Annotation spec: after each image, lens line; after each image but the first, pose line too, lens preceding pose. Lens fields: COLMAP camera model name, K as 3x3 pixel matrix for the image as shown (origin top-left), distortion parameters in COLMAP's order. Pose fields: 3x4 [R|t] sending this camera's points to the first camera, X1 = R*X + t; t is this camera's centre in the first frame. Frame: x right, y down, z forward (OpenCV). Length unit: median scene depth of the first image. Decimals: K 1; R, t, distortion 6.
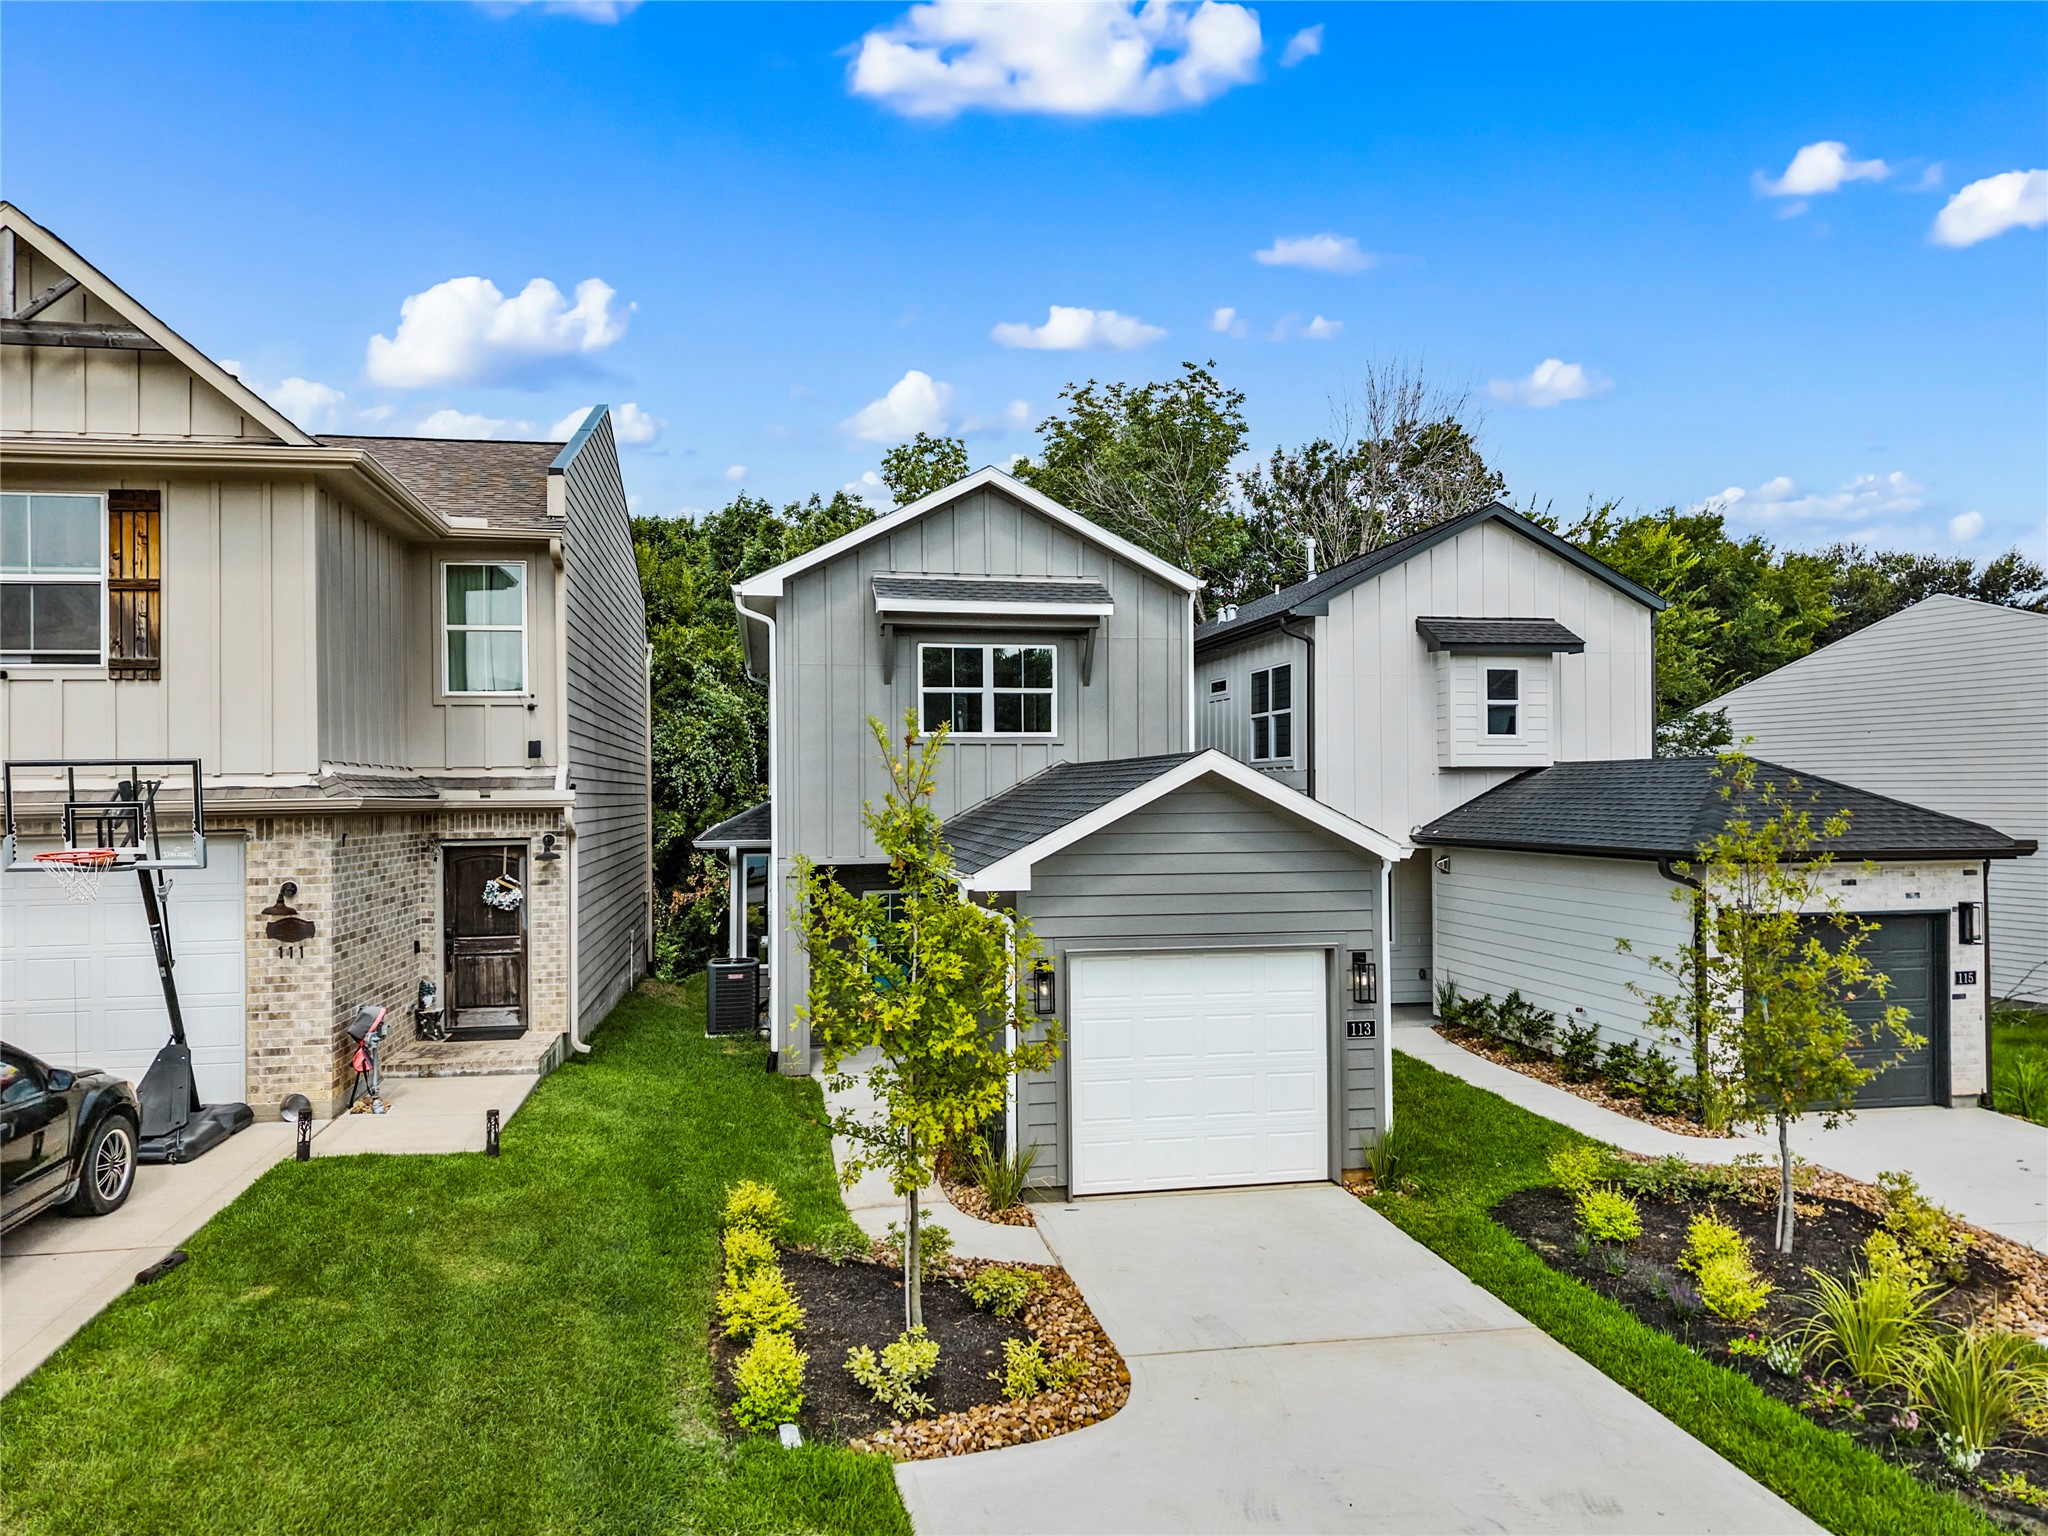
lens RADIAL K [[1385.1, 0, 1017.7], [0, 1385.1, 776.2], [0, 0, 1]] dist [0.013564, -0.006011]
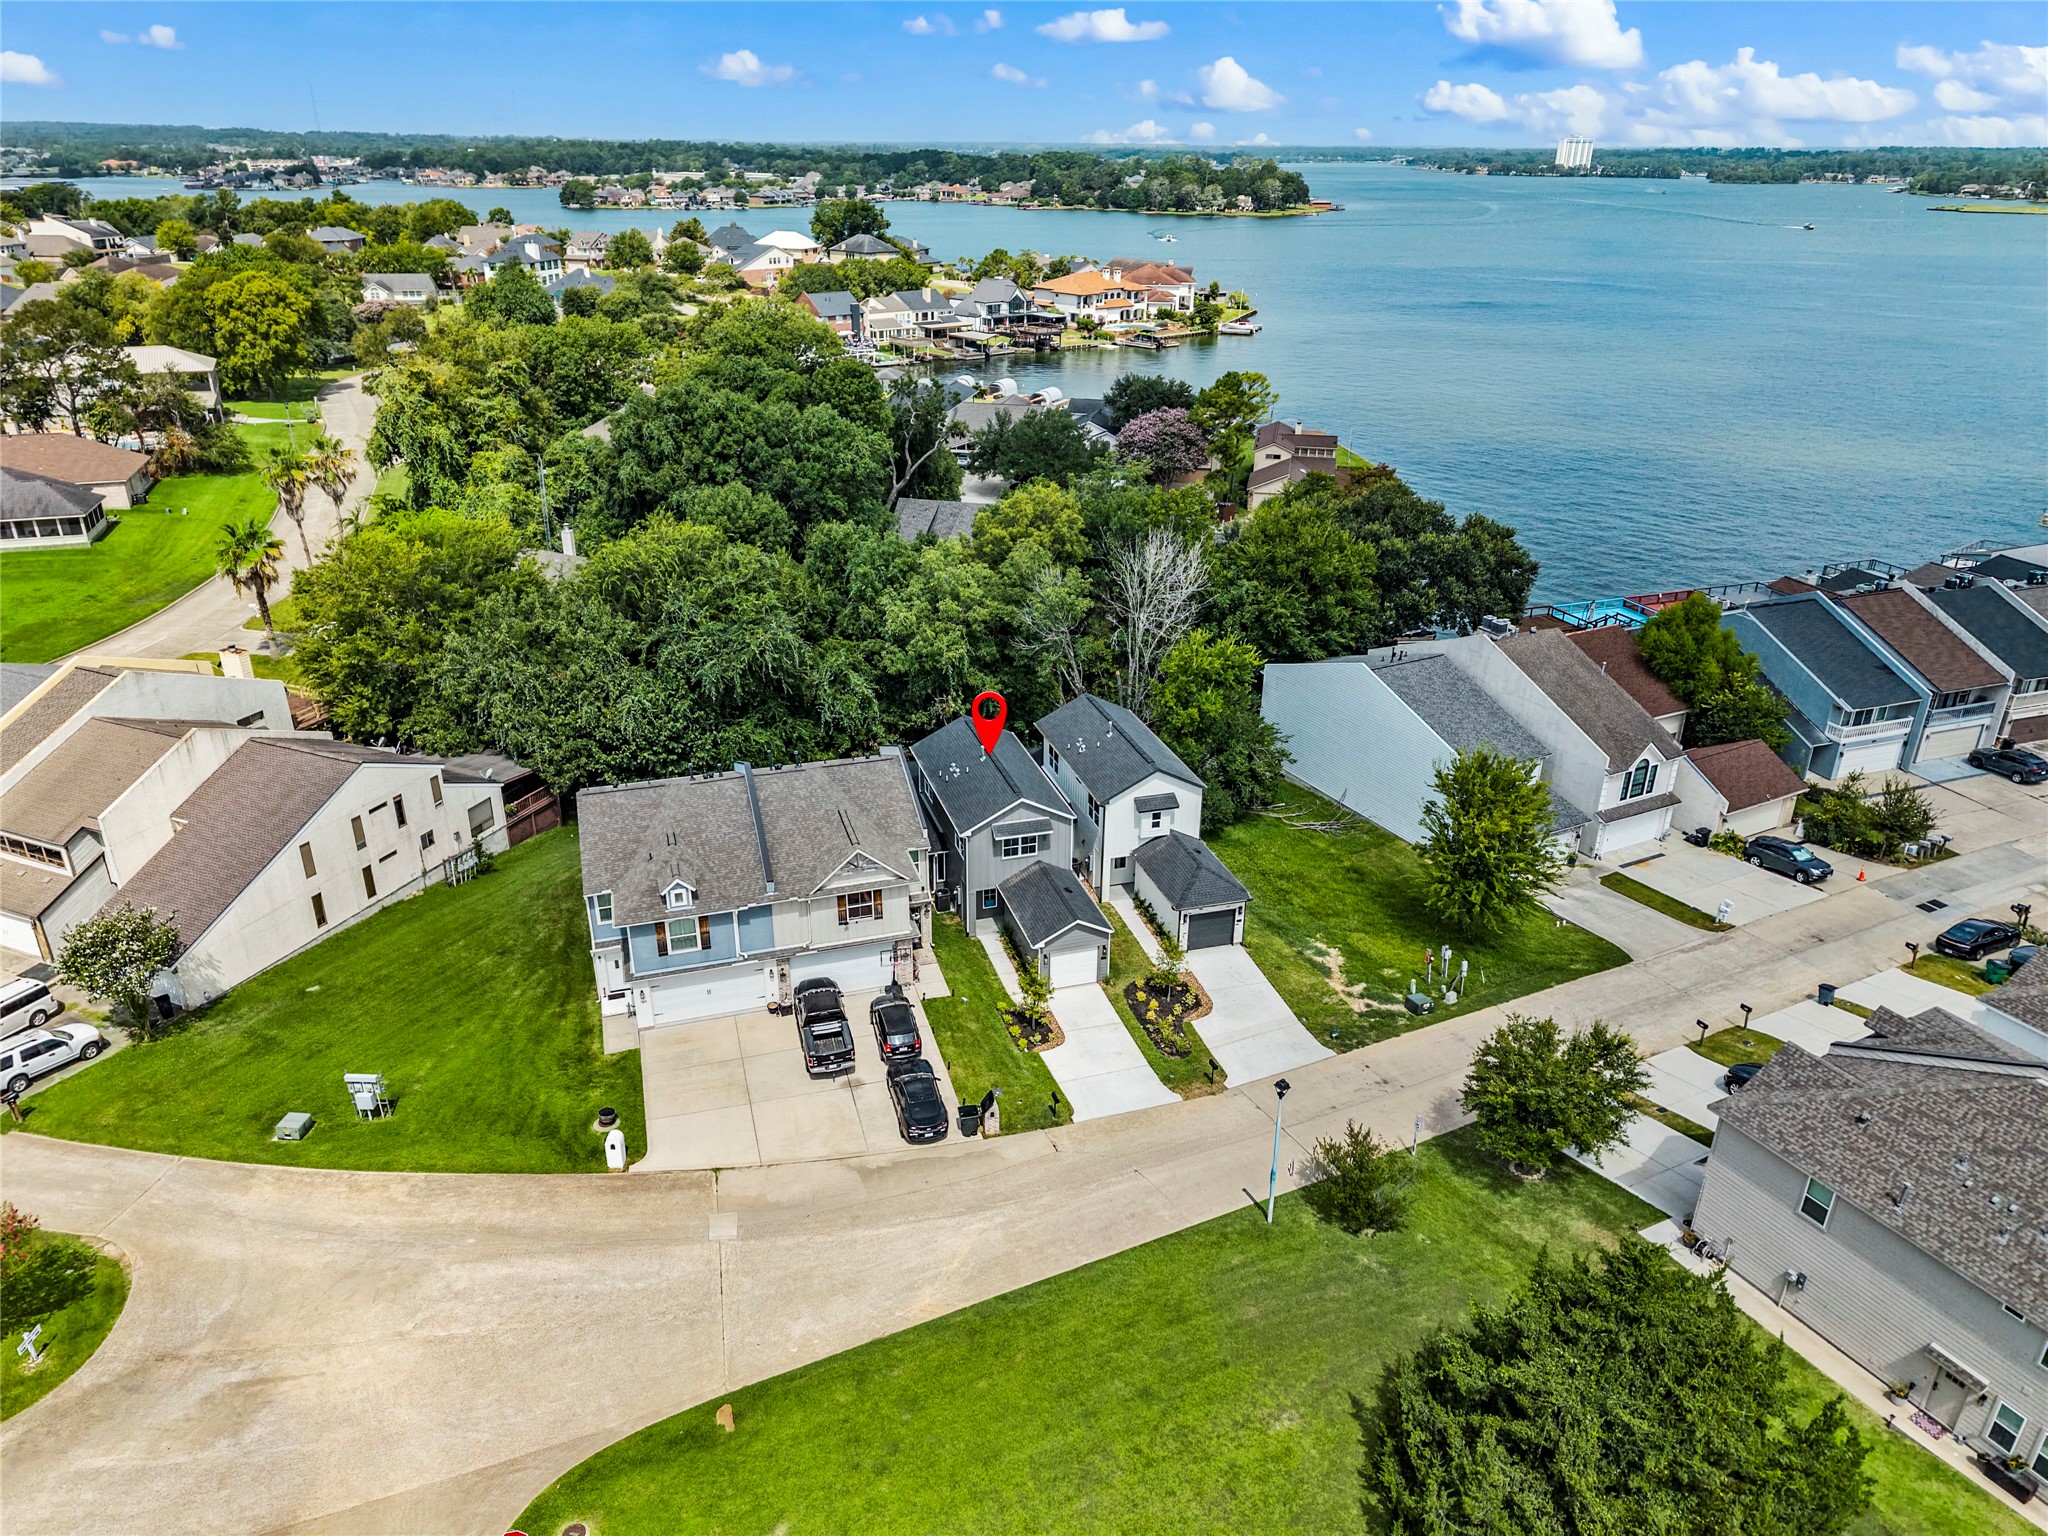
lens RADIAL K [[1372.5, 0, 1017.2], [0, 1372.5, 775.3], [0, 0, 1]] dist [0.017769, -0.014731]
pose [[0.993999, -0.033897, 0.104009, -0.512941], [-0.013517, 0.905435, 0.424269, -2.273620], [-0.108555, -0.423128, 0.899543, -2.879258]]
